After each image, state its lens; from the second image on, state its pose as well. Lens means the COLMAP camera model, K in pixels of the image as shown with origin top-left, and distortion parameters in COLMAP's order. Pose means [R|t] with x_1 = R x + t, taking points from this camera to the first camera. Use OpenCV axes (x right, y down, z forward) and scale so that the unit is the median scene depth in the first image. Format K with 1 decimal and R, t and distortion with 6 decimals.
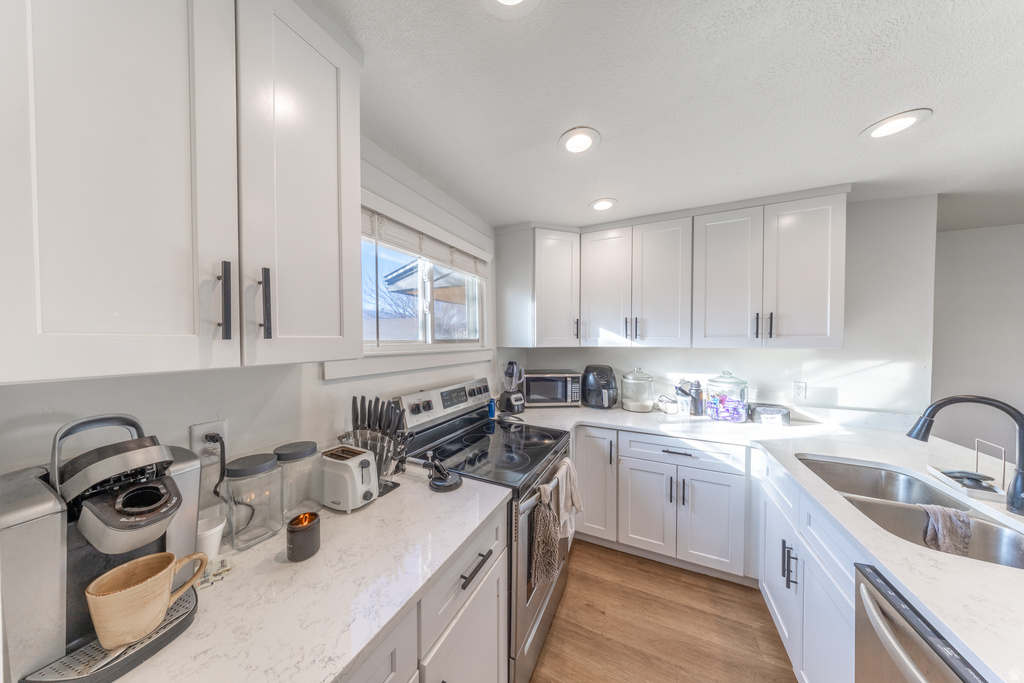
lens RADIAL K [[294.3, 0, 511.6], [0, 294.3, 343.7], [0, 0, 1]] dist [0.010880, -0.002516]
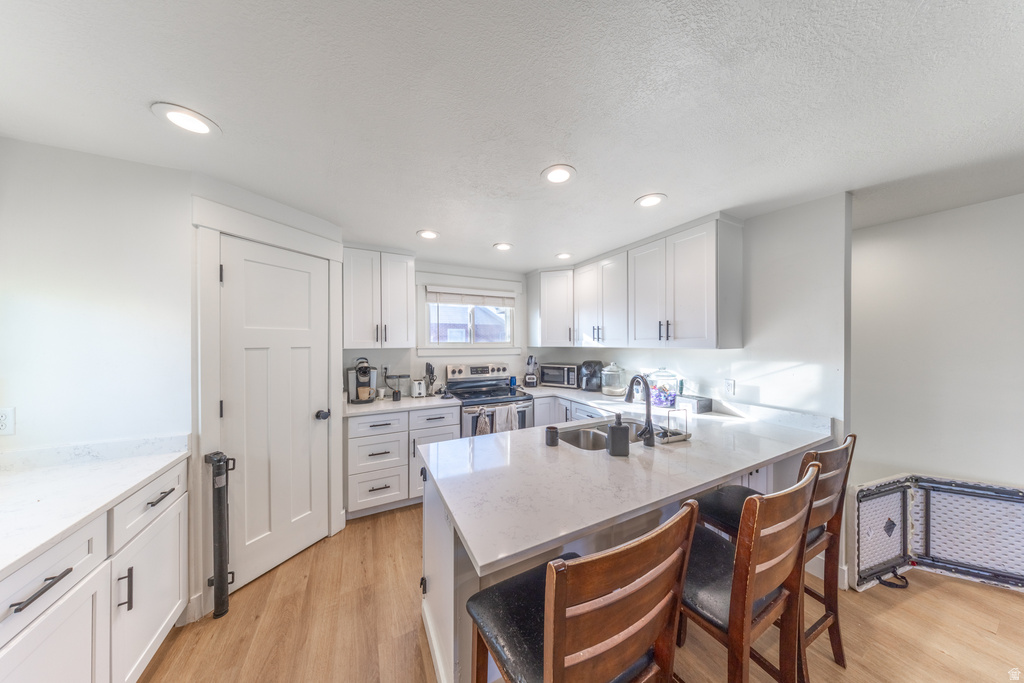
lens RADIAL K [[294.3, 0, 511.6], [0, 294.3, 343.7], [0, 0, 1]] dist [0.010880, -0.002516]
pose [[0.784380, 0.001018, -0.620279, 1.027666], [-0.008480, 0.999923, -0.009083, 0.011985], [0.620222, 0.012385, 0.784328, -0.378969]]
